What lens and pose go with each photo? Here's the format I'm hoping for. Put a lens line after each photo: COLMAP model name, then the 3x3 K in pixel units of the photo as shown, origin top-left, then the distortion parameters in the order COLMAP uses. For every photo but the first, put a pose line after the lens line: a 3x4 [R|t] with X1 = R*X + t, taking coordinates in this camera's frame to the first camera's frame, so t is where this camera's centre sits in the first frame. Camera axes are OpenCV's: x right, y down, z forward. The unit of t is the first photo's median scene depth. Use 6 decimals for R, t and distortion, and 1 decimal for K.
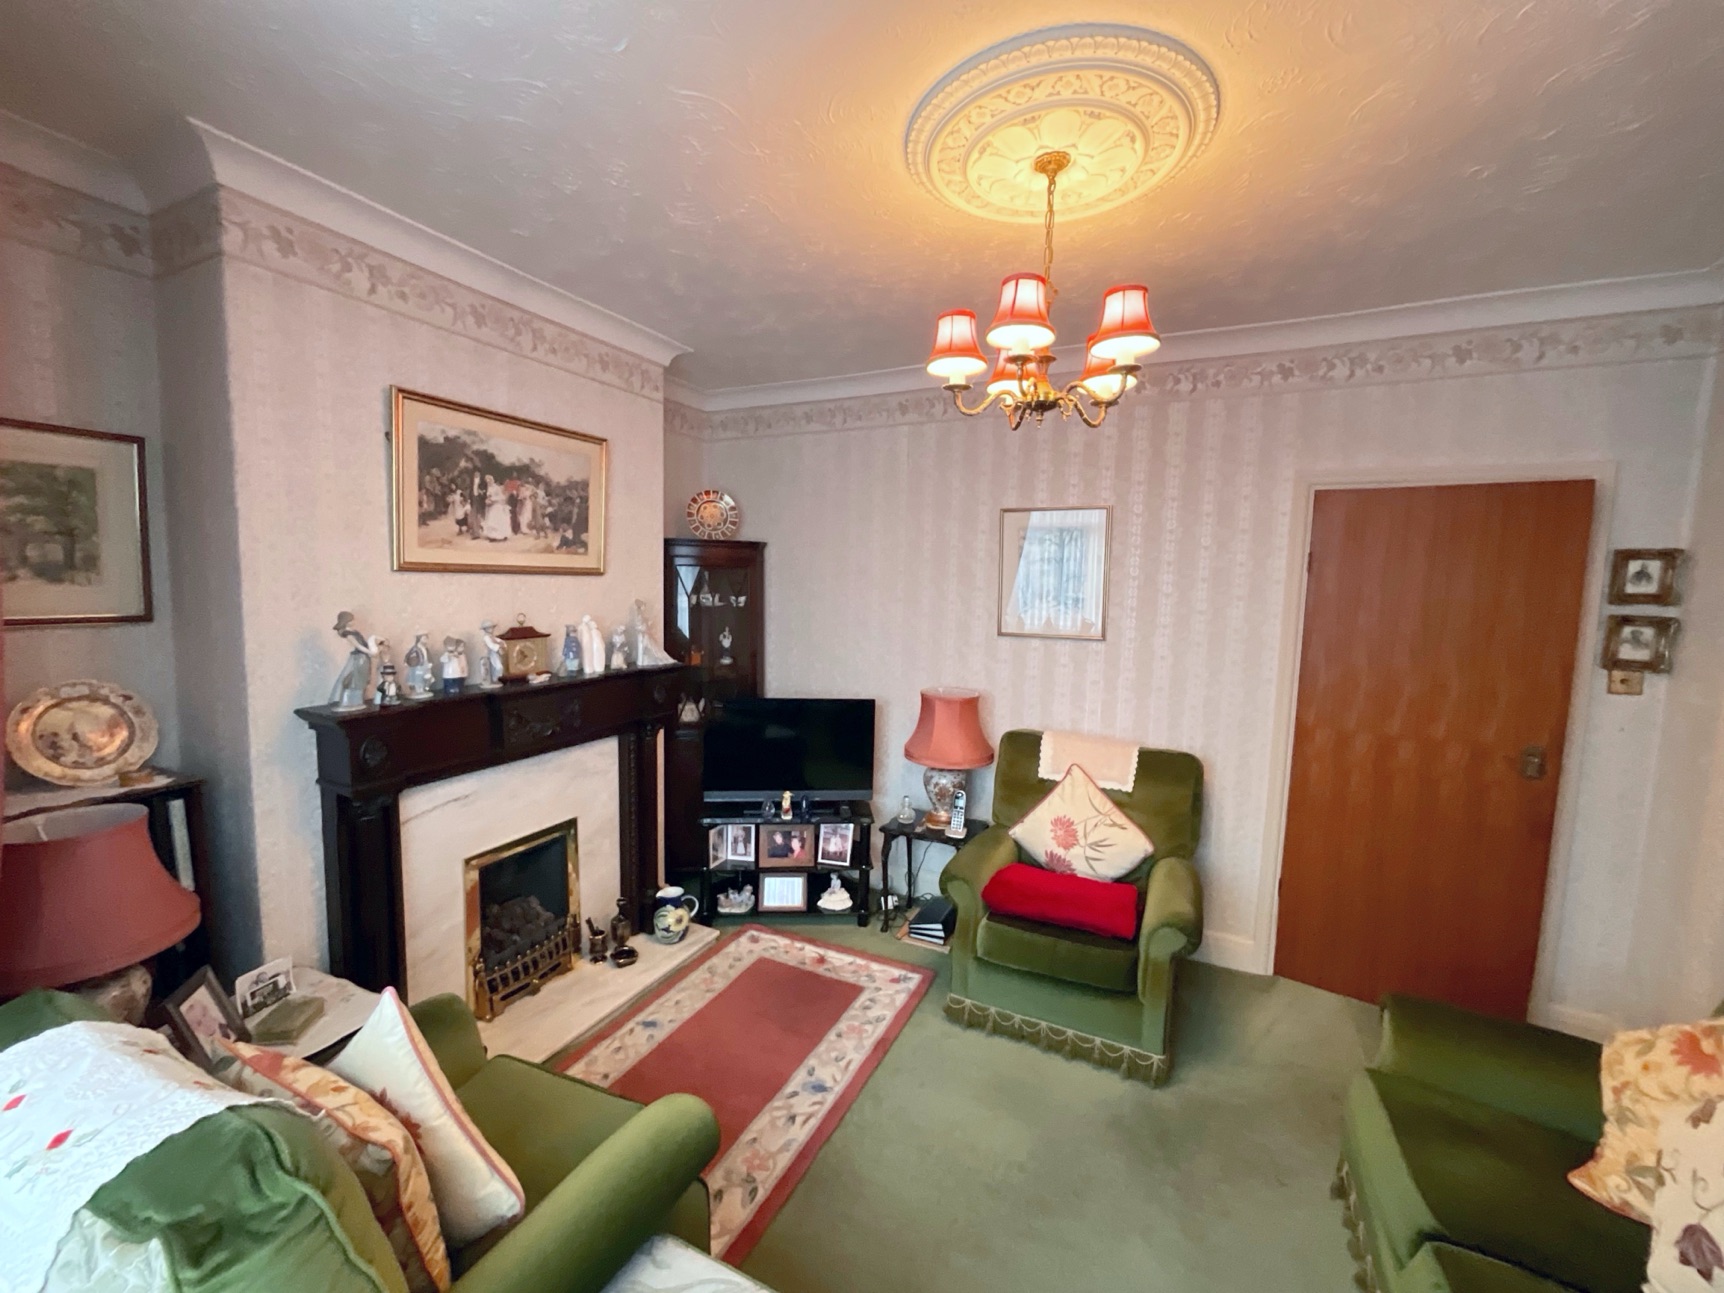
lens RADIAL K [[698.6, 0, 862.0], [0, 698.6, 646.5], [0, 0, 1]] dist [-0.002878, 0.000732]
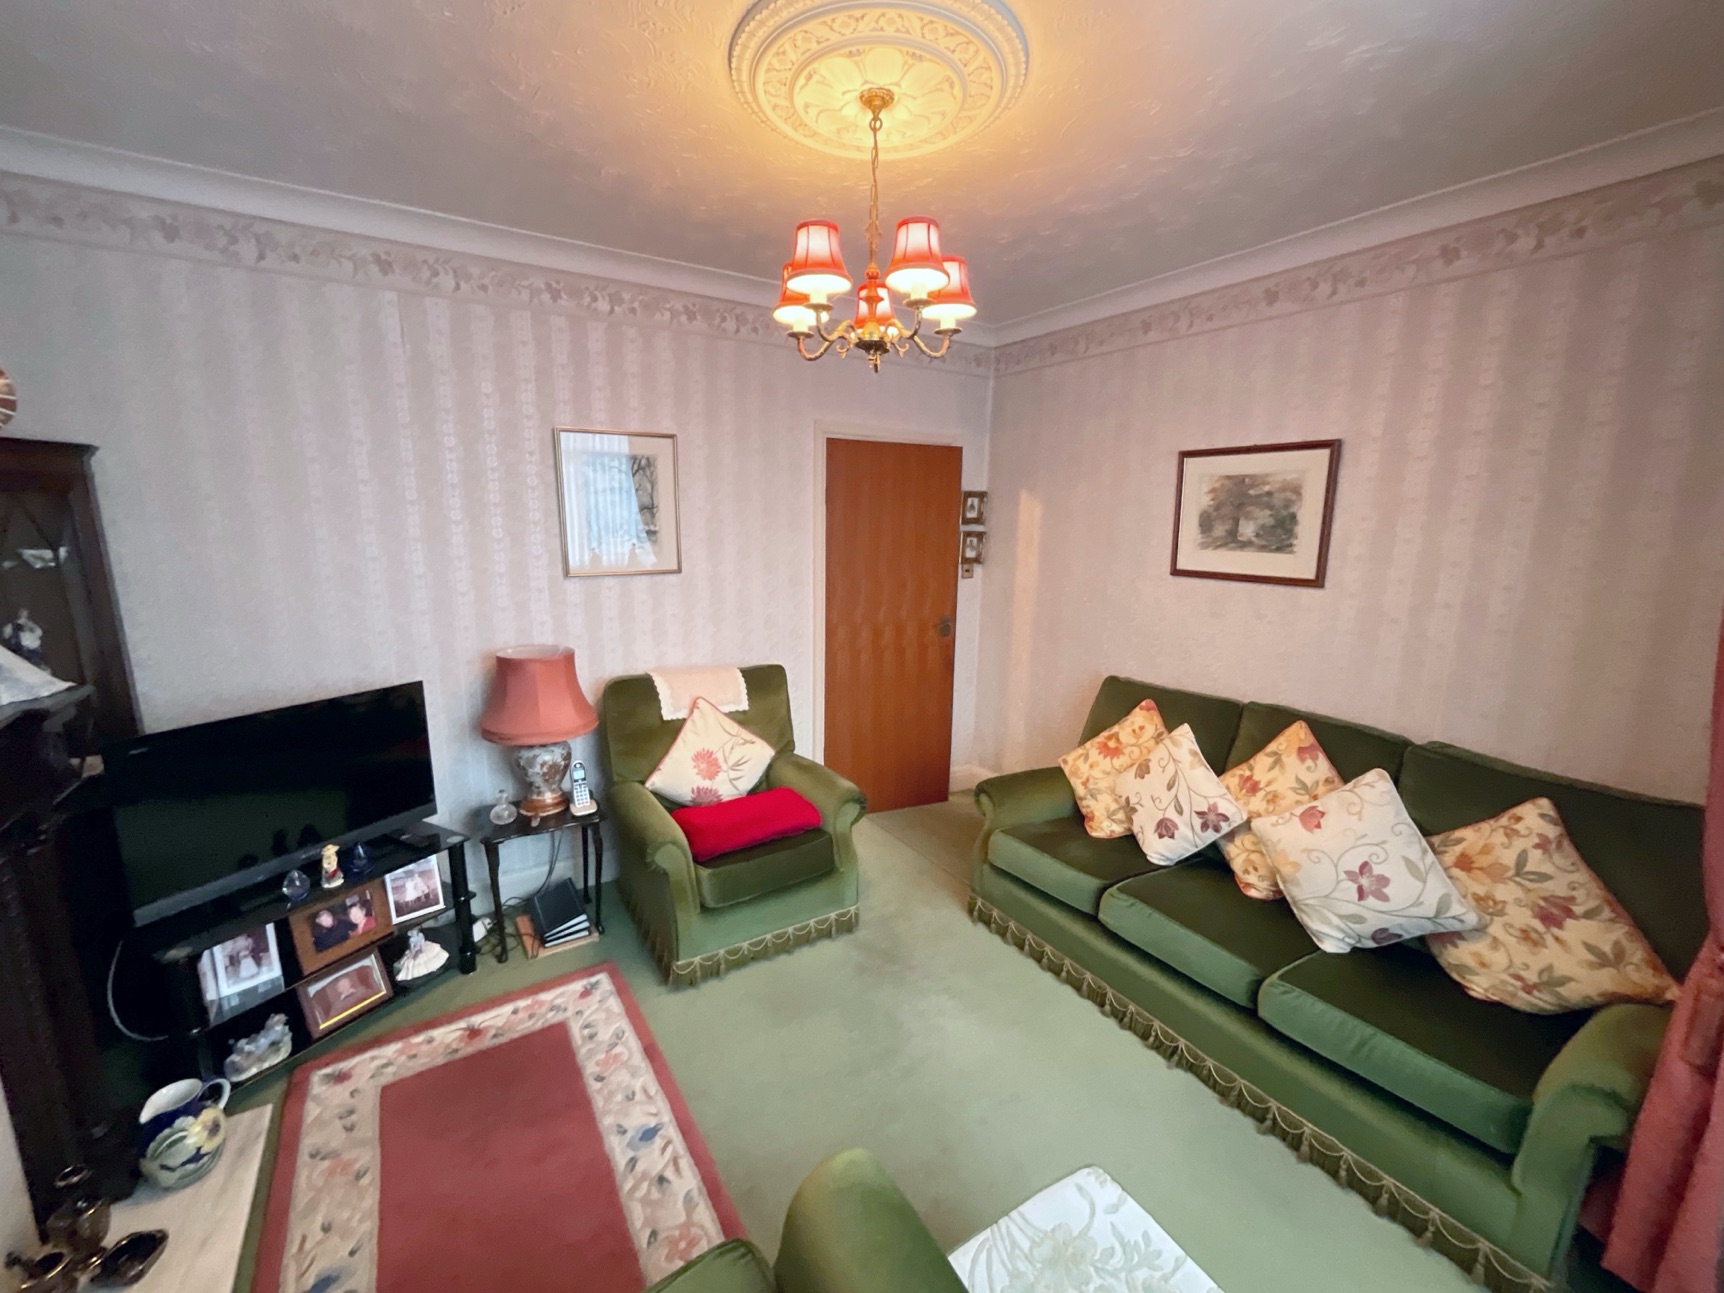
lens RADIAL K [[688.9, 0, 856.2], [0, 688.9, 659.0], [0, 0, 1]] dist [0.000544, -0.000054]
pose [[0.529629, -0.182101, 0.828452, -0.417766], [0.085921, 0.983177, 0.161182, -0.028694], [-0.843867, -0.014186, 0.536365, 0.295893]]
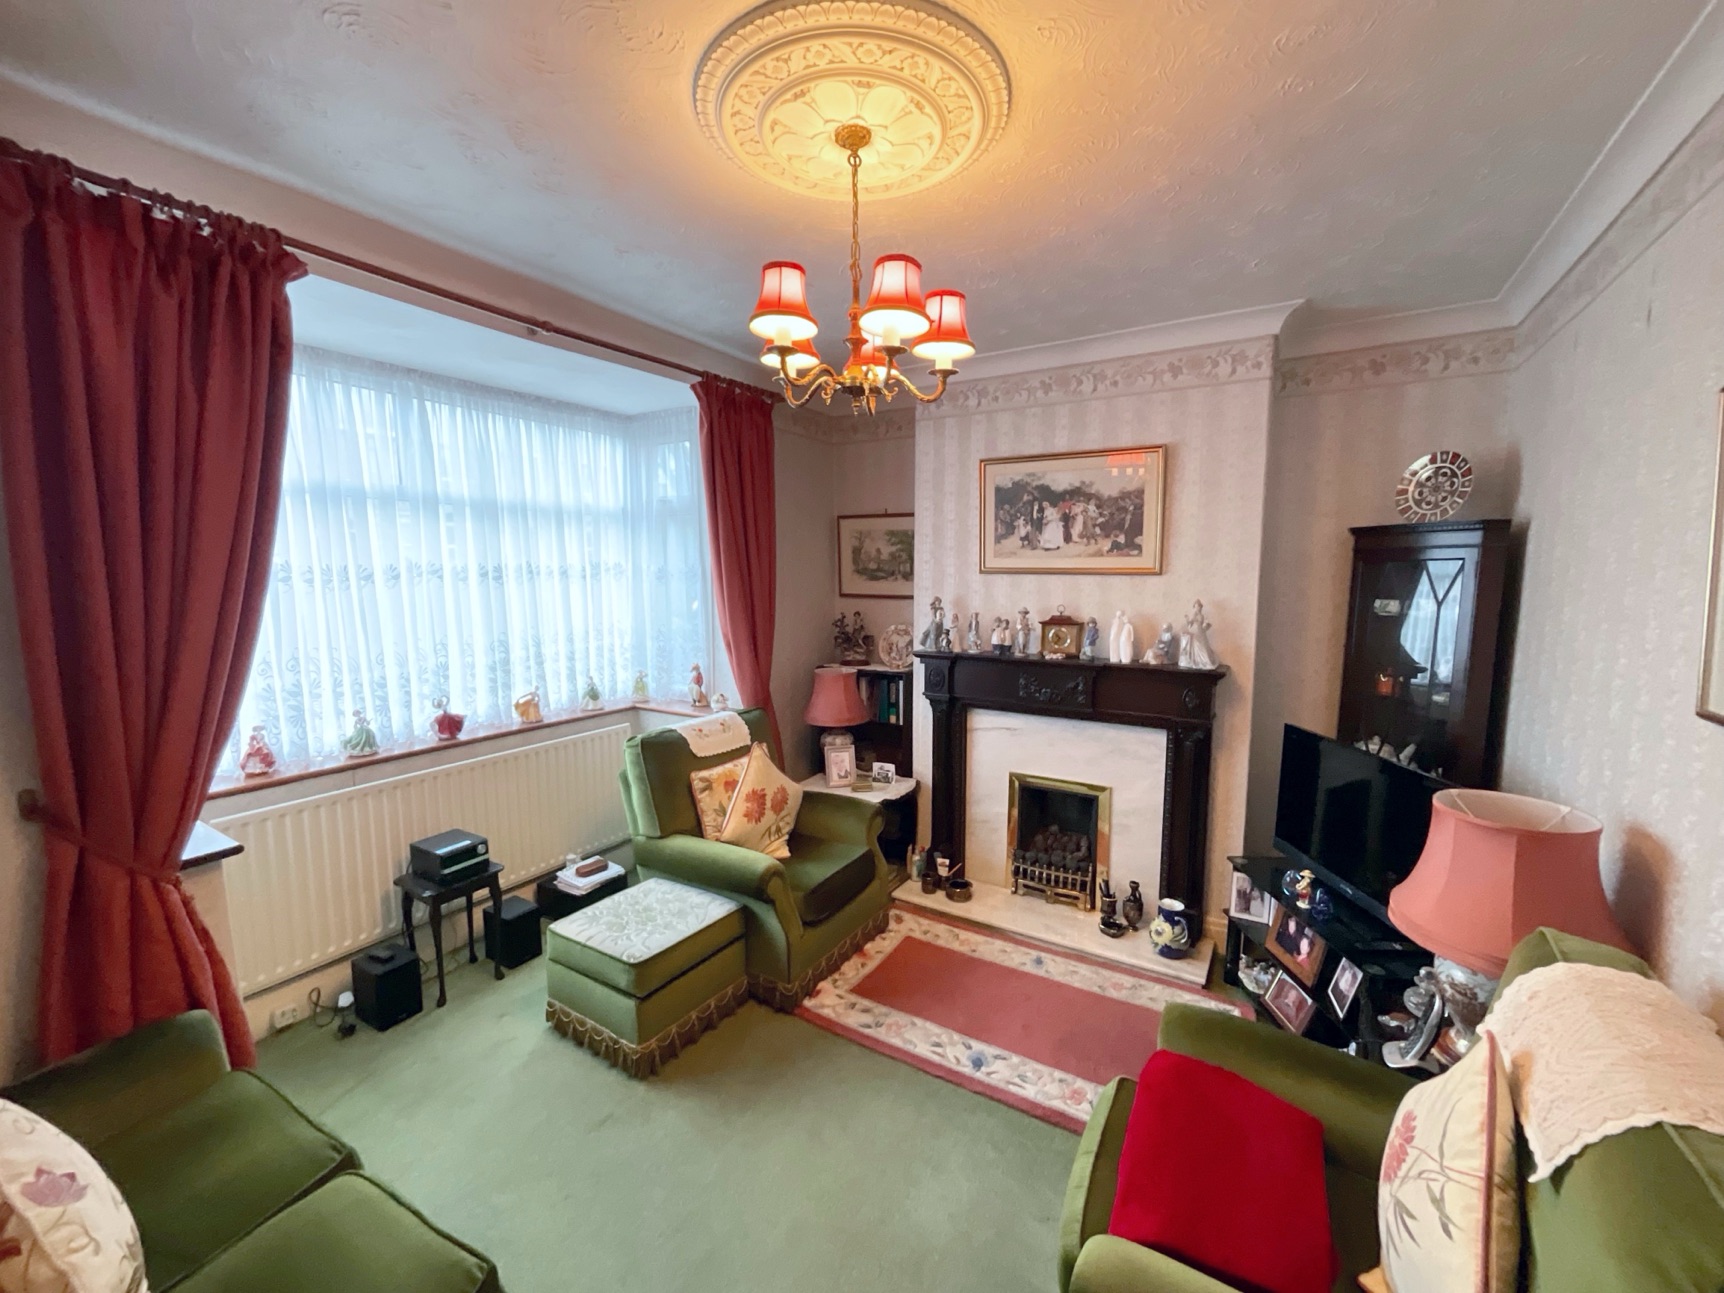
lens RADIAL K [[698.6, 0, 862.0], [0, 698.6, 646.5], [0, 0, 1]] dist [-0.002878, 0.000732]
pose [[-0.103541, 0.088097, -0.990716, 0.770238], [-0.099205, 0.990188, 0.098418, -0.057087], [0.989665, 0.108474, -0.093785, 0.707559]]
